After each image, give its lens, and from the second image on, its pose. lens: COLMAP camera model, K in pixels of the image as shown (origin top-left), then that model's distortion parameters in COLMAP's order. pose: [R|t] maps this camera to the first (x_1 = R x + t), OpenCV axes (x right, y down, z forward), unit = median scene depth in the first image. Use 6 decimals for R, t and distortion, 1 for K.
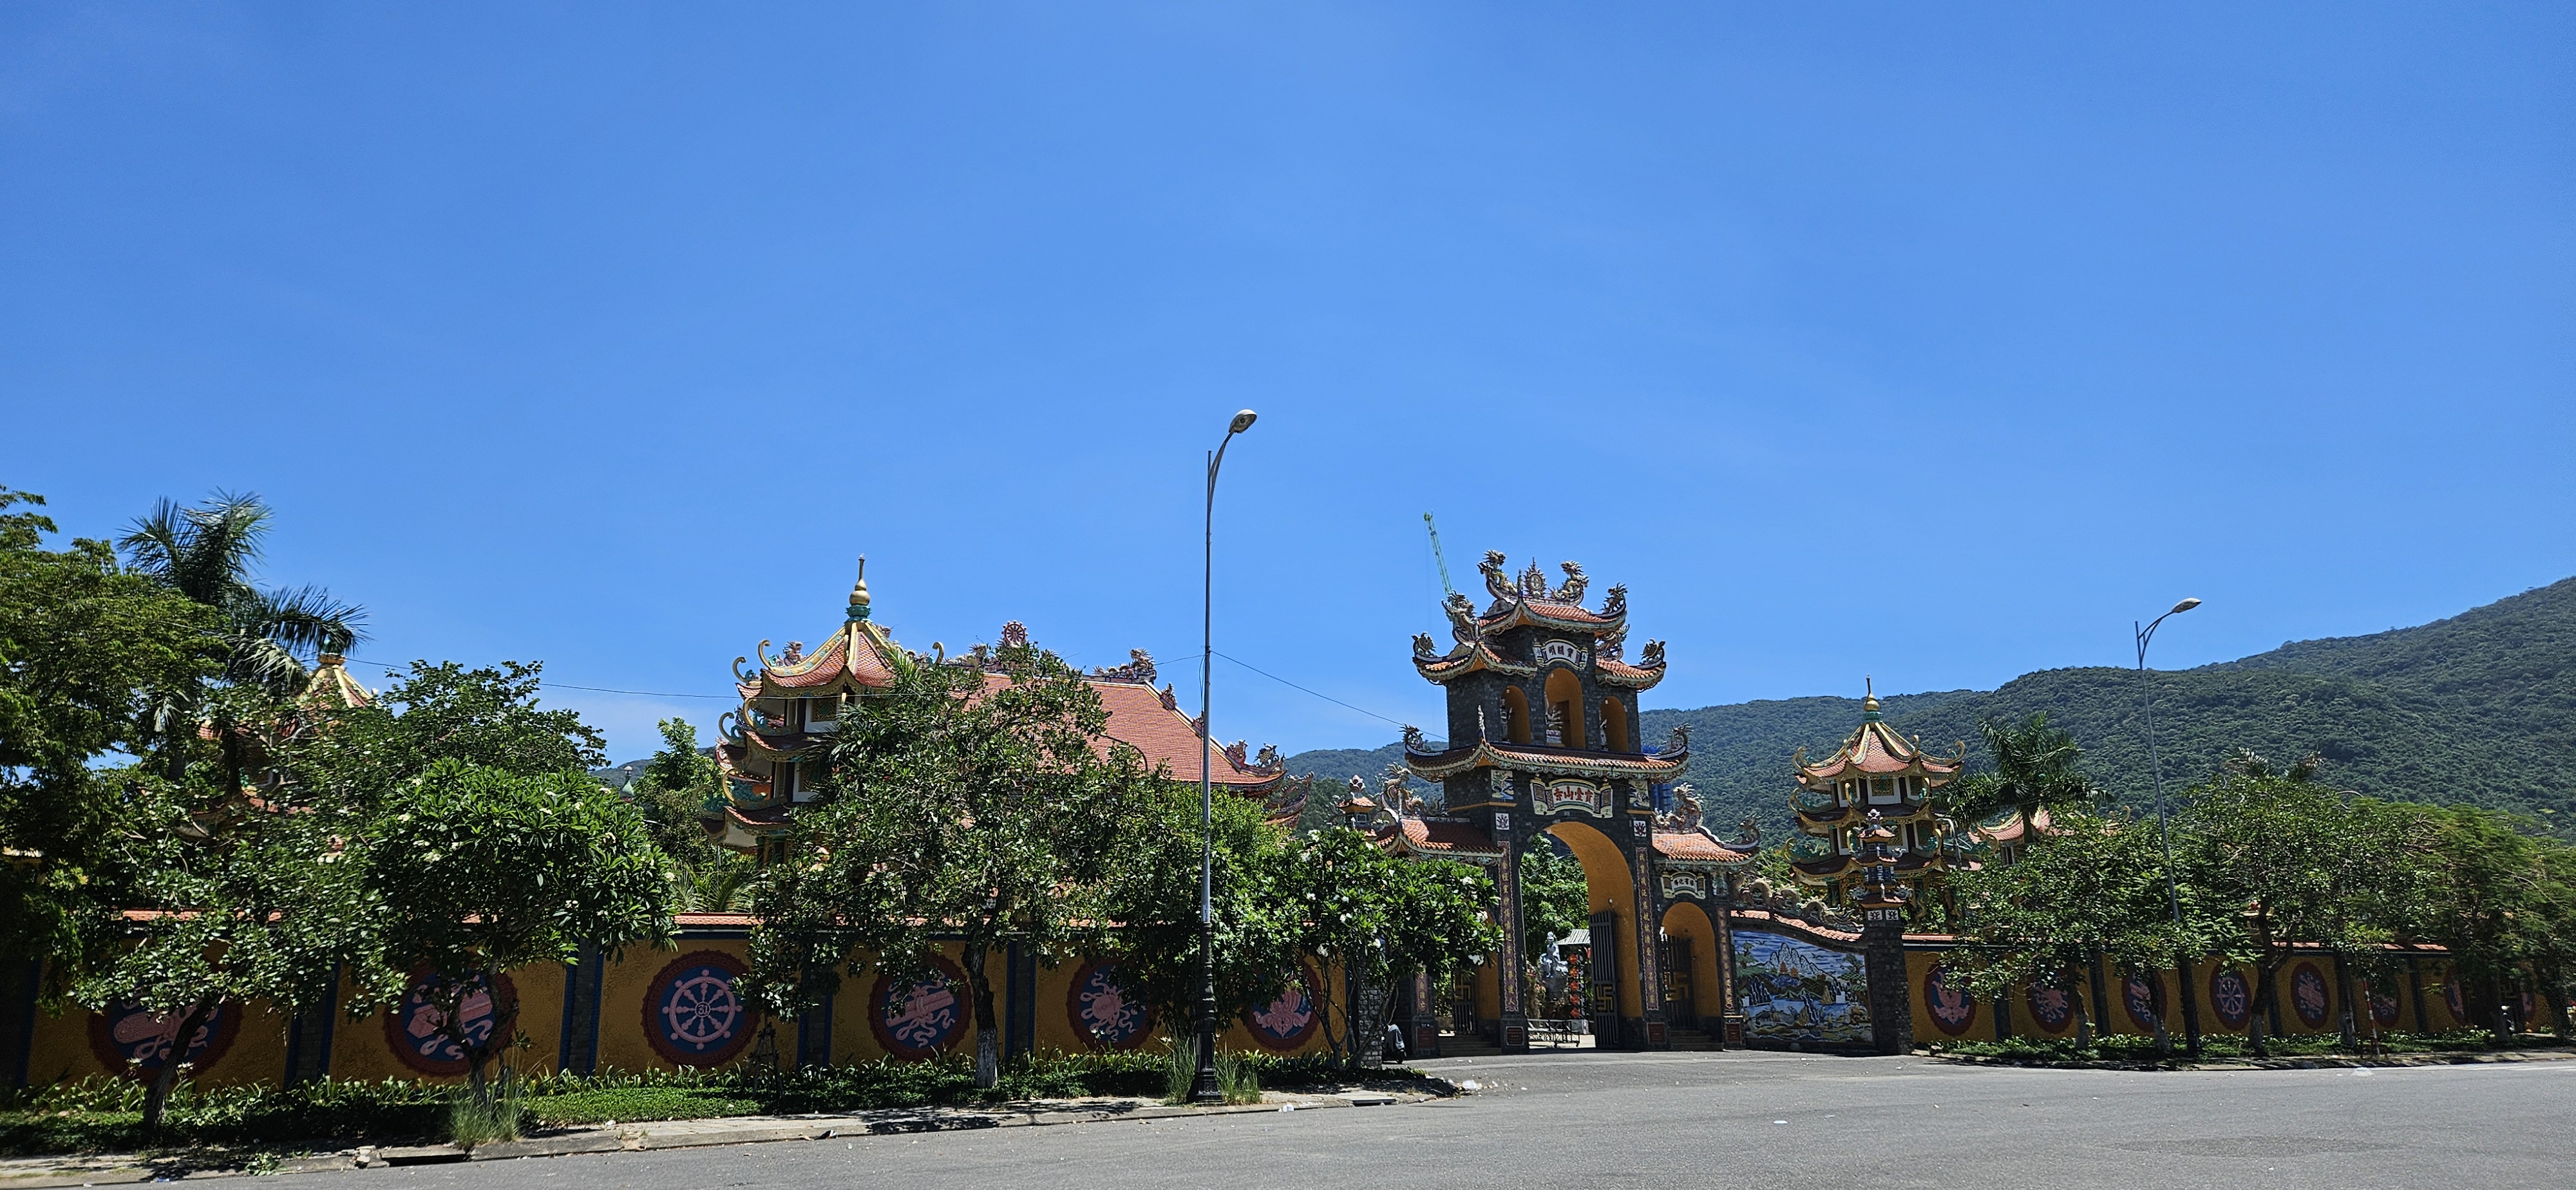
lens RADIAL K [[1767.5, 0, 1285.8], [0, 1767.5, 594.0], [0, 0, 1]] dist [0.026435, -0.000637]
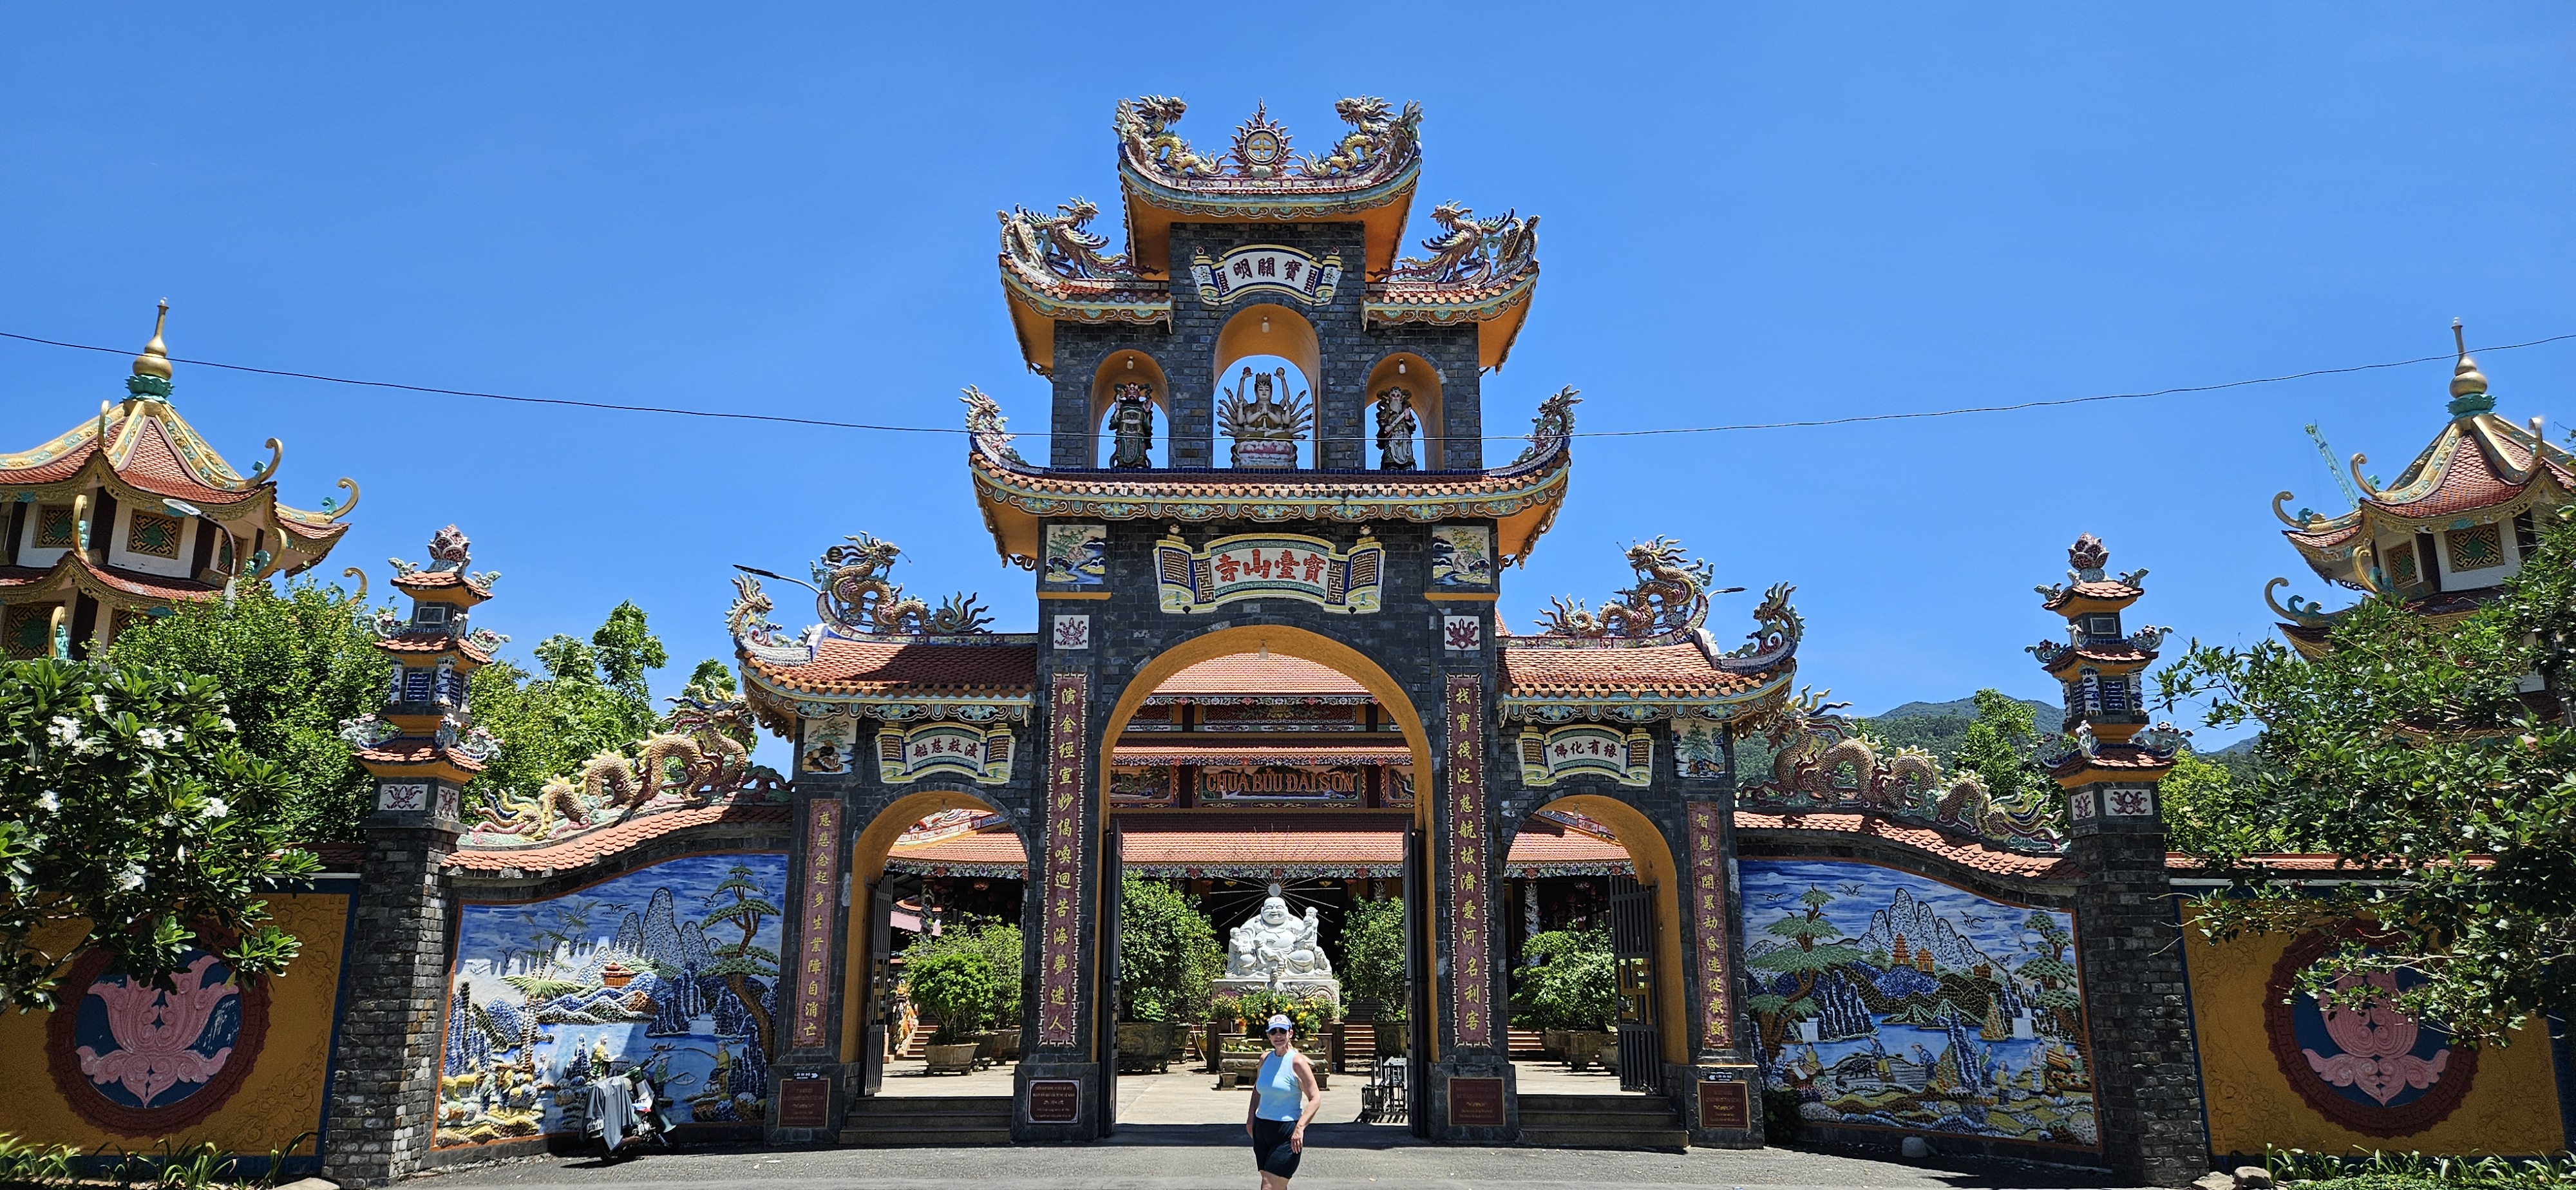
lens RADIAL K [[1767.5, 0, 1288.9], [0, 1767.5, 592.5], [0, 0, 1]] dist [0.026435, -0.000637]
pose [[0.867280, -0.103864, -0.486865, 0.375358], [0.102181, 0.994310, -0.030096, 0.130439], [0.487221, -0.023646, 0.872958, 0.591687]]
